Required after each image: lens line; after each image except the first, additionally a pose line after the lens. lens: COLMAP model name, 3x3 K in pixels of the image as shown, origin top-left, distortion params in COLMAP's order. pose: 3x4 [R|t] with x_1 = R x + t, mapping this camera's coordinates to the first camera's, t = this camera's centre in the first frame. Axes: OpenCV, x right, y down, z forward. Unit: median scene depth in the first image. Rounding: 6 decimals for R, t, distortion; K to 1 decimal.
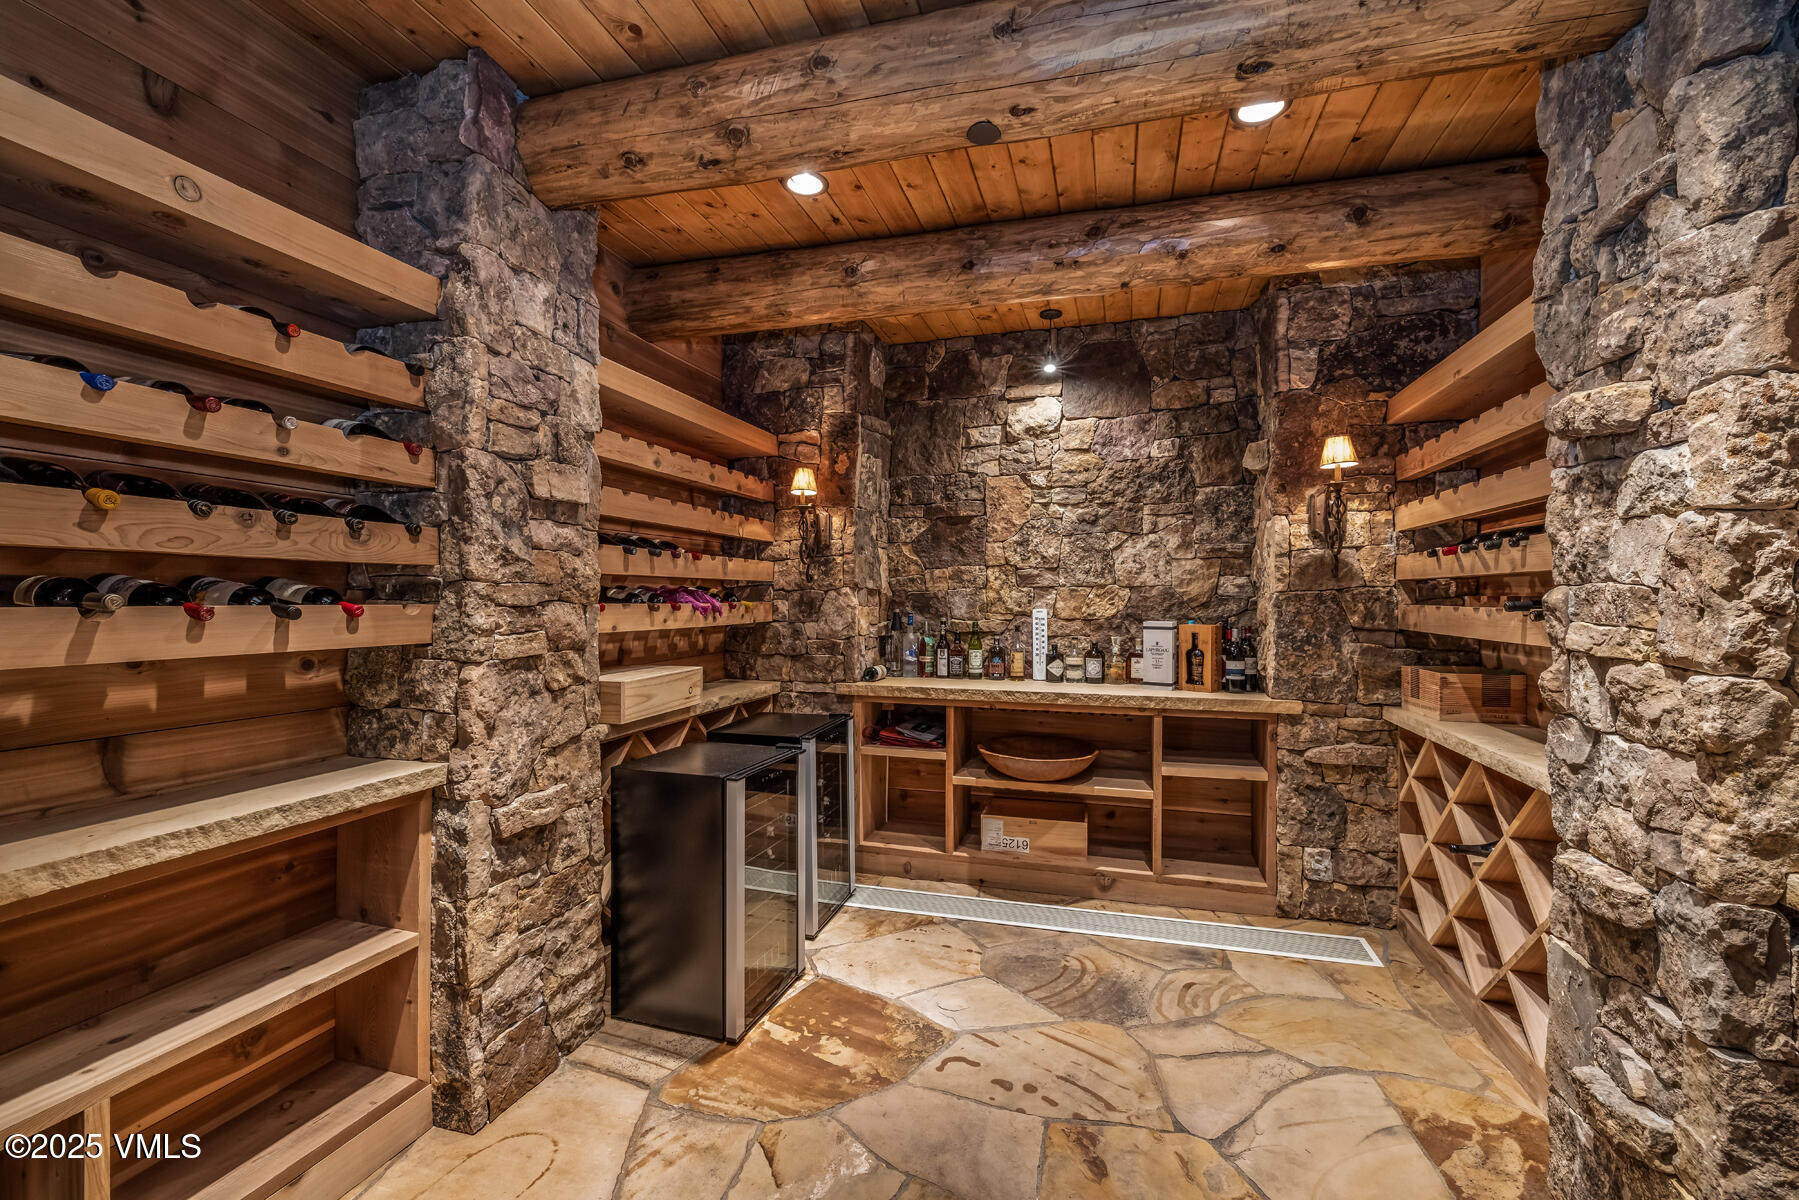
lens RADIAL K [[749.9, 0, 899.3], [0, 749.9, 600.7], [0, 0, 1]] dist [-0.002166, -0.000179]
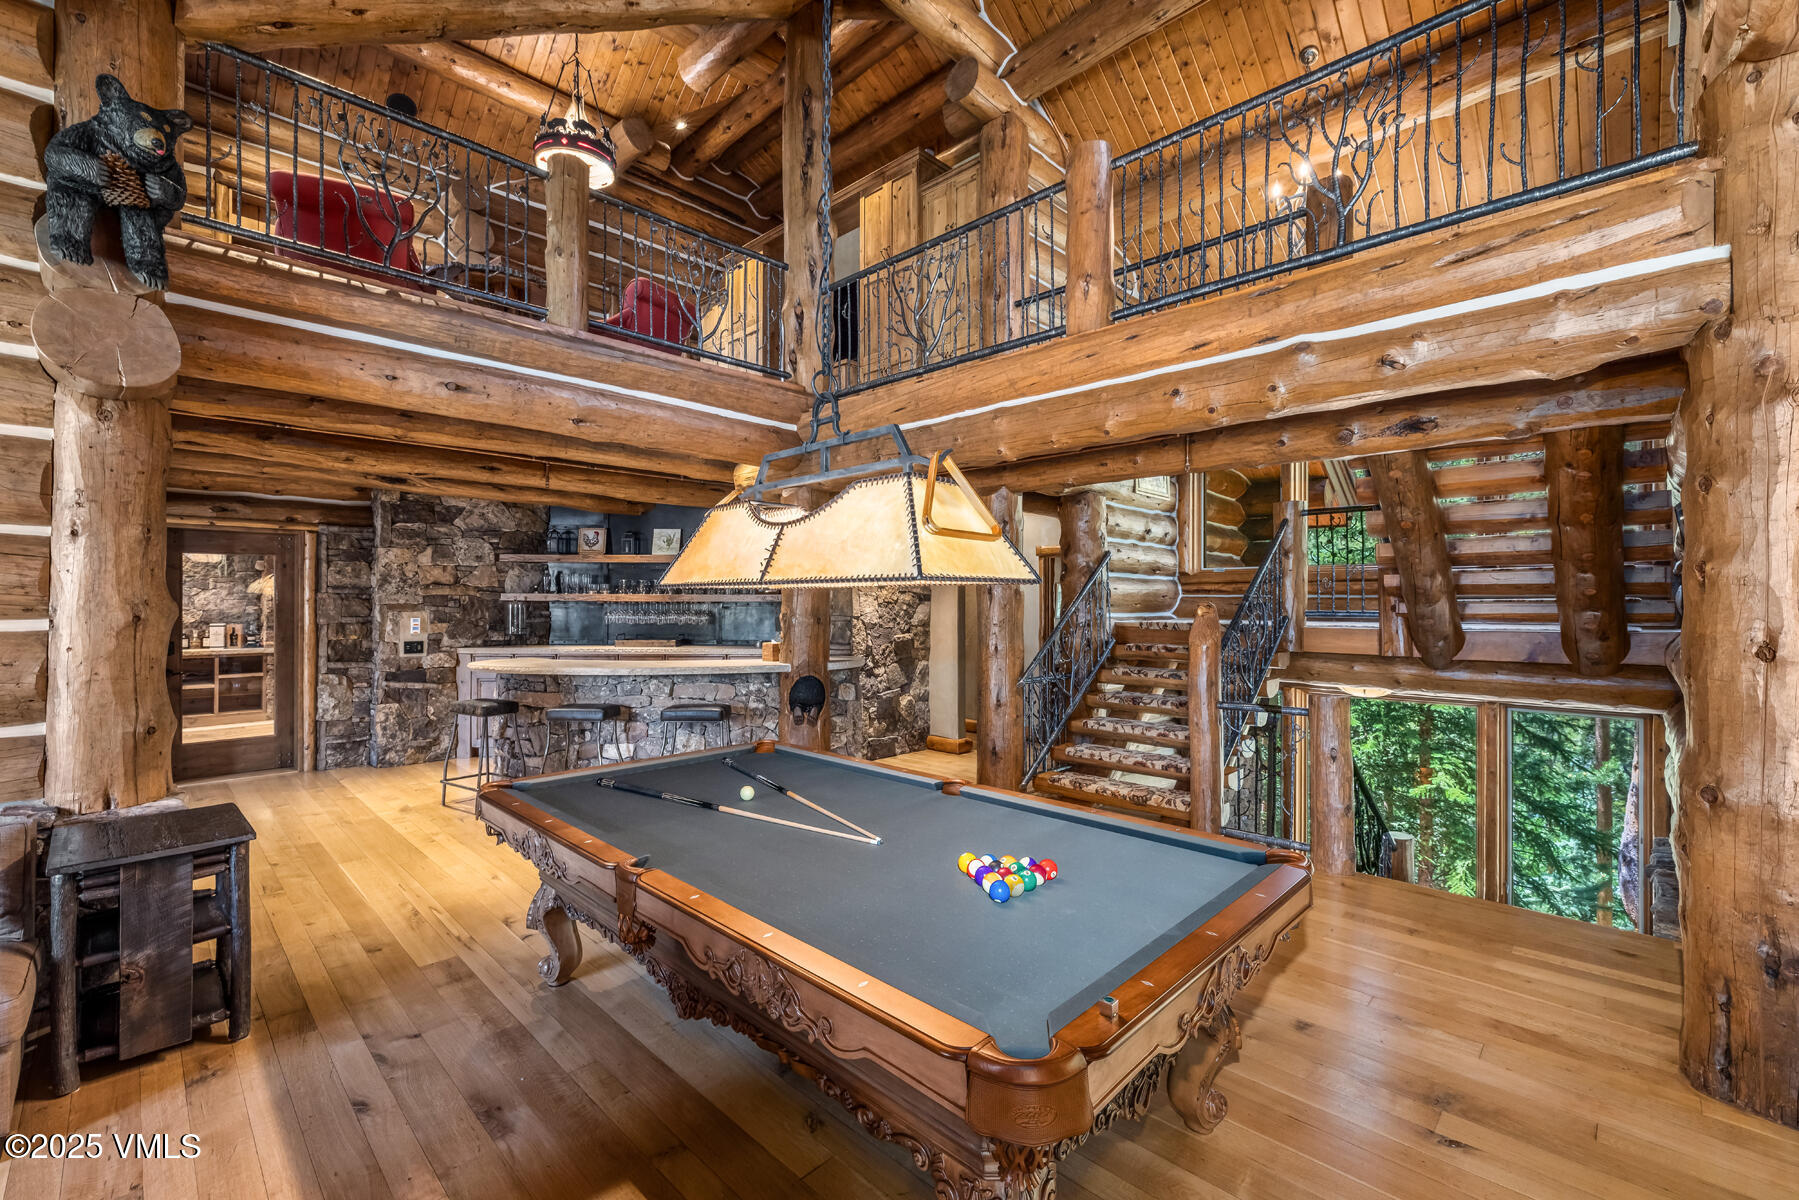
lens RADIAL K [[749.9, 0, 894.6], [0, 749.9, 605.2], [0, 0, 1]] dist [-0.002166, -0.000179]
pose [[0.475123, 0.001287, 0.879918, -0.834324], [-0.000857, 0.999999, -0.001000, -0.036394], [-0.879919, -0.000279, 0.475124, -2.336379]]
